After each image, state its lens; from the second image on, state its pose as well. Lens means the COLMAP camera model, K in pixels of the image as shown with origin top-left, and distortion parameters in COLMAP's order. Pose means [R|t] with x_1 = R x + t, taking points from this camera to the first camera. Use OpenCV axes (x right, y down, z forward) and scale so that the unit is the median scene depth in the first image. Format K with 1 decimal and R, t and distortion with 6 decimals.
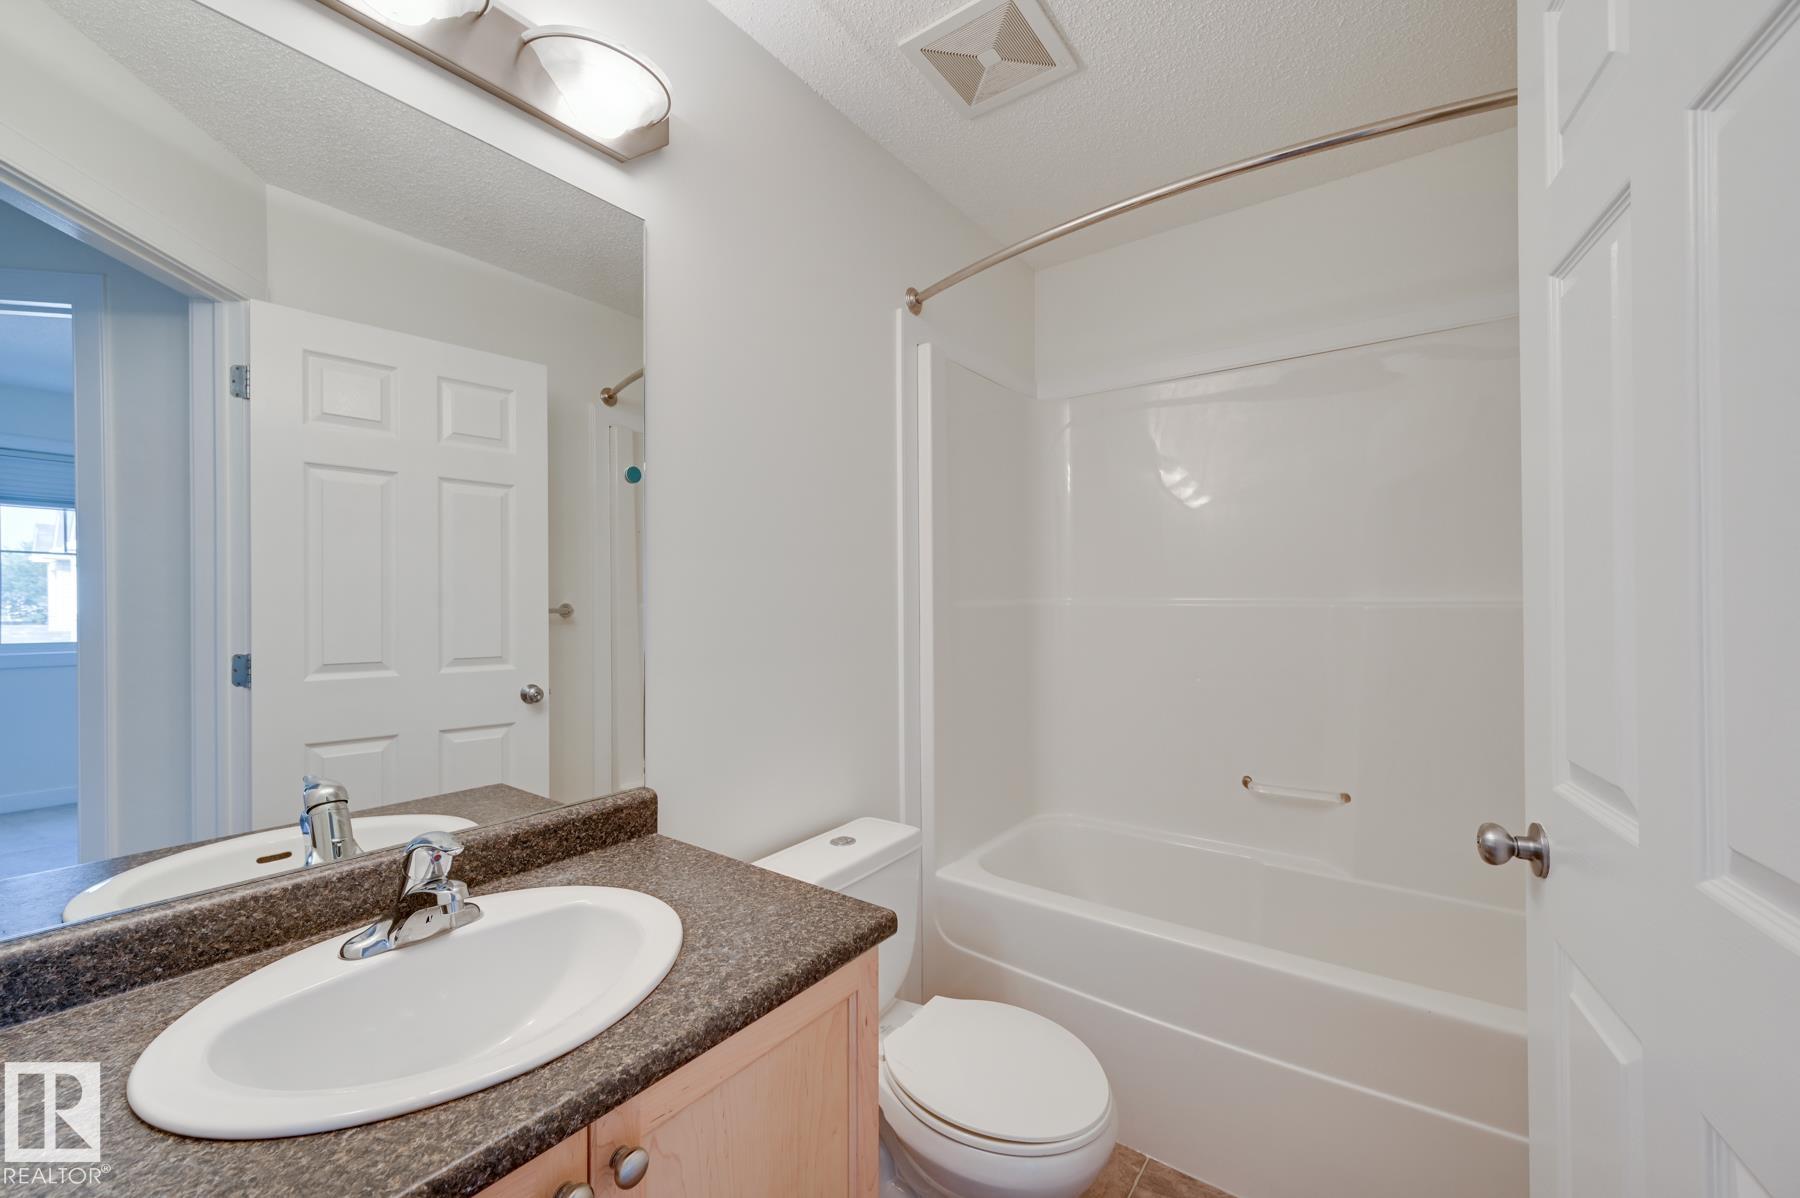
lens RADIAL K [[705.9, 0, 901.4], [0, 705.9, 593.0], [0, 0, 1]] dist [0.001243, 0.000332]
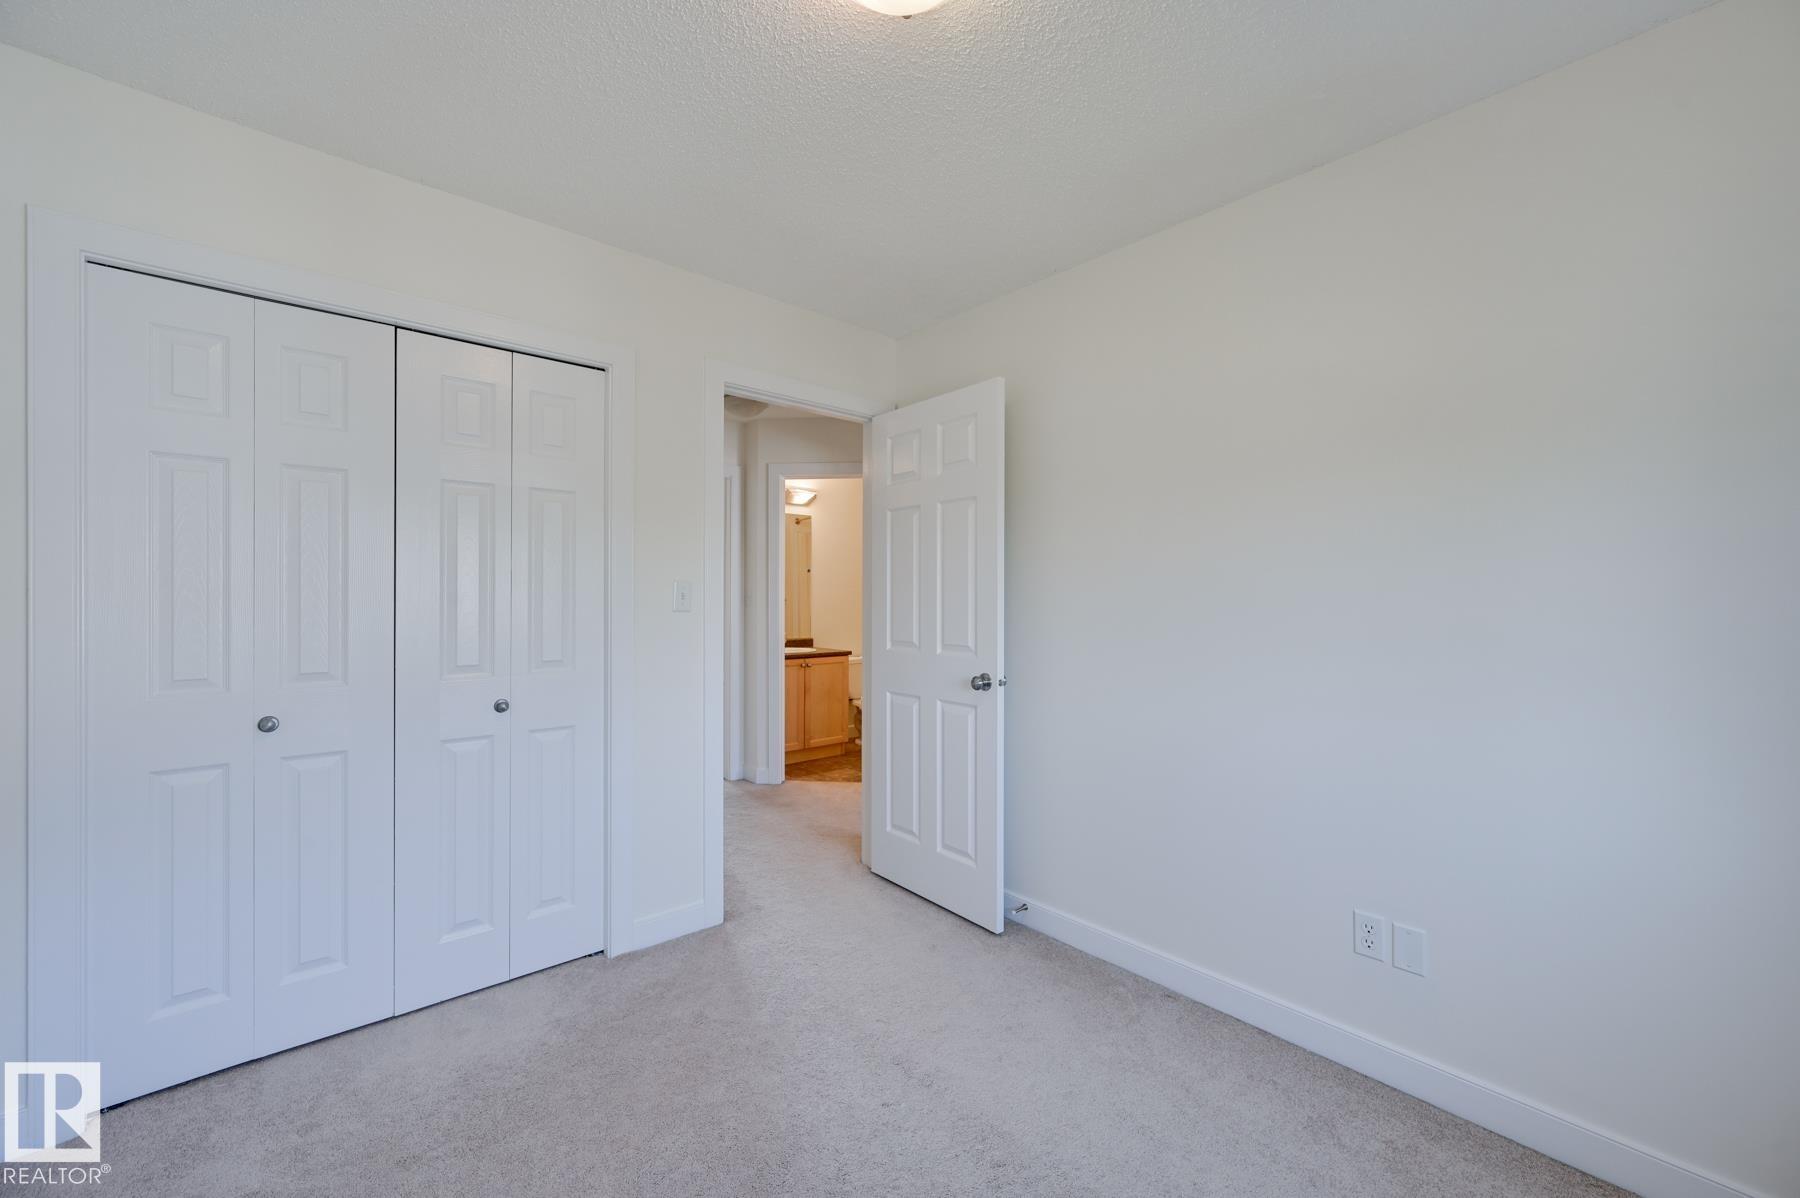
lens RADIAL K [[690.1, 0, 896.4], [0, 690.1, 601.8], [0, 0, 1]] dist [-0.000623, -0.000016]
pose [[0.978111, -0.001185, -0.208079, 0.983991], [0.001124, 0.999999, -0.000411, 0.027483], [0.208079, 0.000168, 0.978112, -2.882143]]
